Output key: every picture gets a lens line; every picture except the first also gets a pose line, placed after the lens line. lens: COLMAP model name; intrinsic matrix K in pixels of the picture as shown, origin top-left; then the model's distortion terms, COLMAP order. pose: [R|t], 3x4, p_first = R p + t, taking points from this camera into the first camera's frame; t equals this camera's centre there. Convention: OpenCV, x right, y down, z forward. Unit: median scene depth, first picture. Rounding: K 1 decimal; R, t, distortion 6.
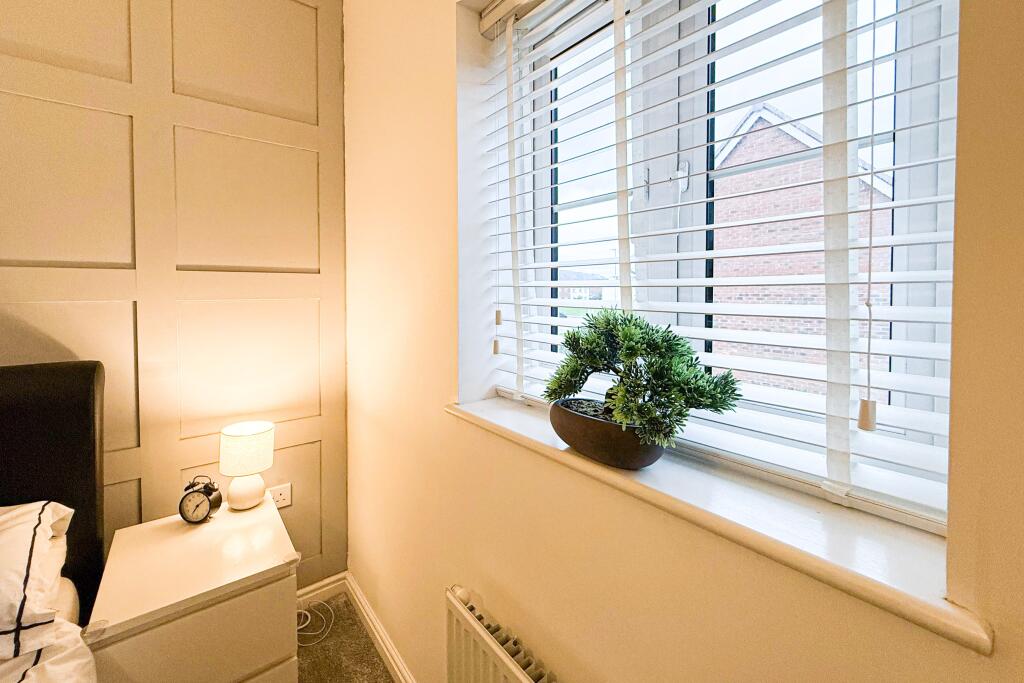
lens RADIAL K [[420.3, 0, 513.6], [0, 420.3, 292.3], [0, 0, 1]] dist [-0.000161, -0.000027]
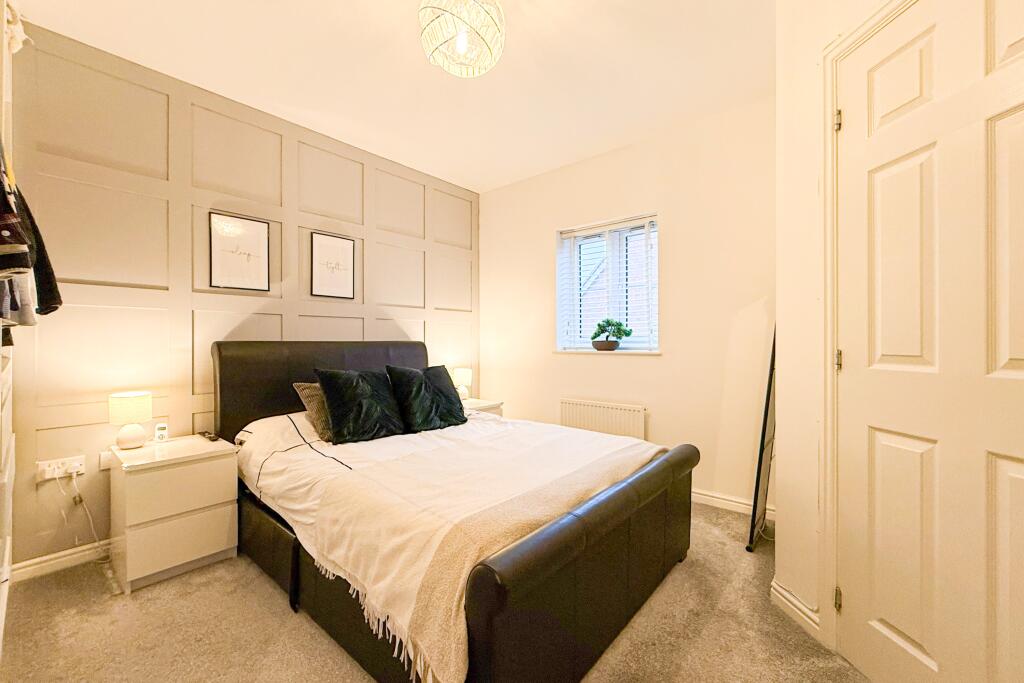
lens RADIAL K [[415.6, 0, 512.0], [0, 415.6, 341.5], [0, 0, 1]] dist [-0.001207, -0.000151]
pose [[0.981233, 0.002710, 0.192806, -1.620358], [-0.002659, 0.999996, -0.000523, 0.291477], [-0.192807, 0.000000, 0.981237, -3.182565]]
